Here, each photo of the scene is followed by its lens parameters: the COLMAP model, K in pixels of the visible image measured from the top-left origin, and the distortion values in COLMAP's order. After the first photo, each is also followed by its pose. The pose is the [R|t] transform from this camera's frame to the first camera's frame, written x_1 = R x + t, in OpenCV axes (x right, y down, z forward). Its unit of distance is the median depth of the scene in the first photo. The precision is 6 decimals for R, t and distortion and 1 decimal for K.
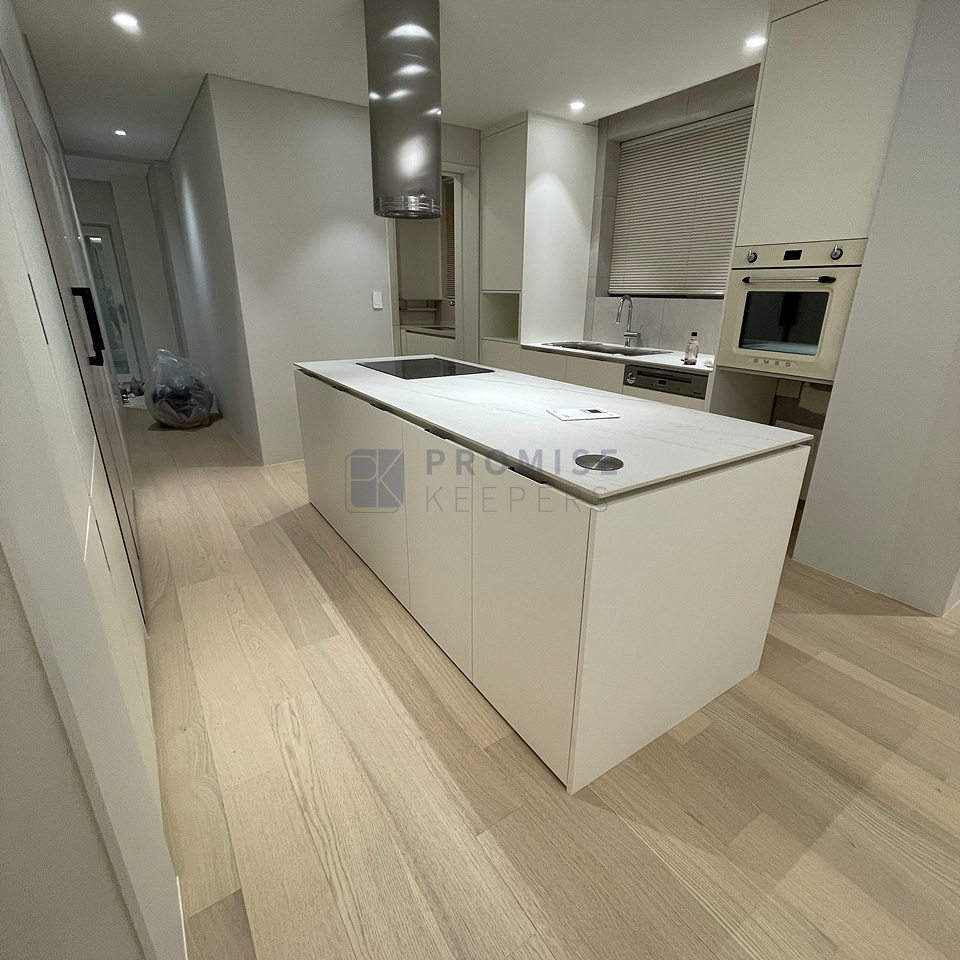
lens RADIAL K [[517.5, 0, 485.4], [0, 517.5, 479.3], [0, 0, 1]] dist [-0.019201, 0.010846]
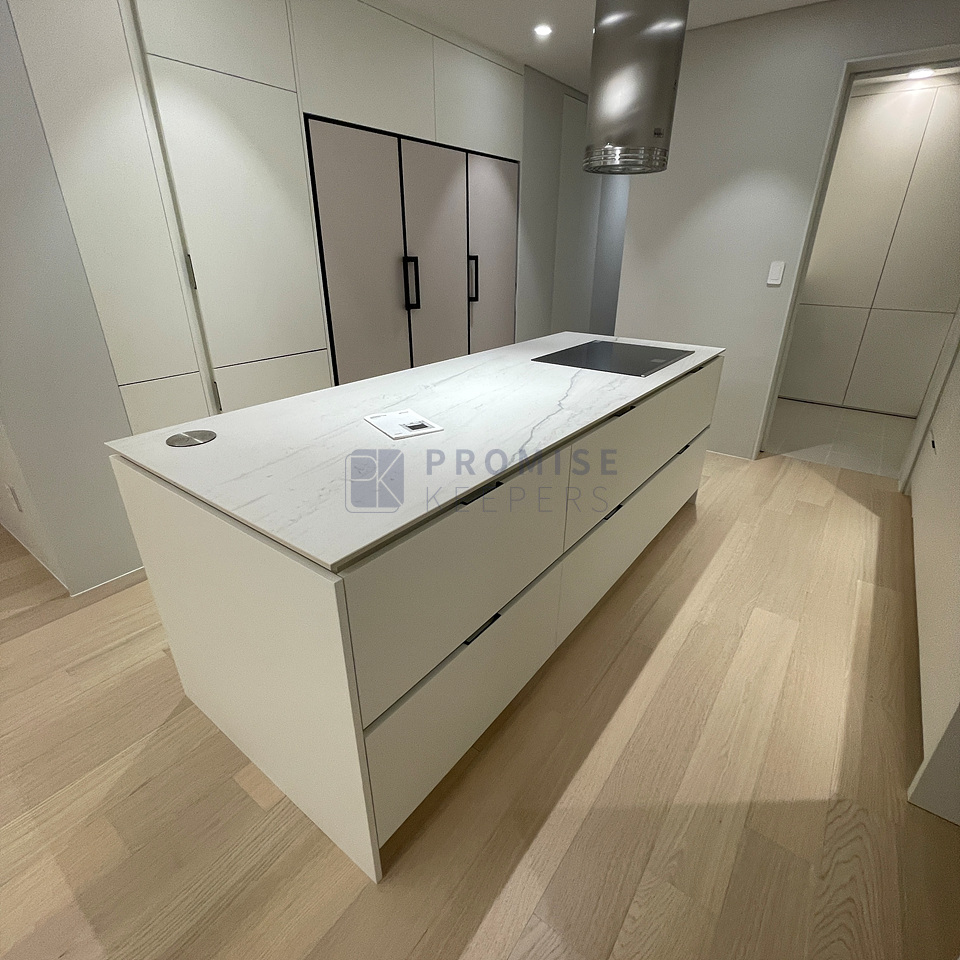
lens RADIAL K [[519.2, 0, 488.0], [0, 519.2, 478.9], [0, 0, 1]] dist [-0.004448, 0.000299]
pose [[0.333317, 0.380260, -0.862729, 0.723111], [-0.327396, 0.904797, 0.272312, -0.233747], [0.884145, 0.191687, 0.426080, 0.581140]]
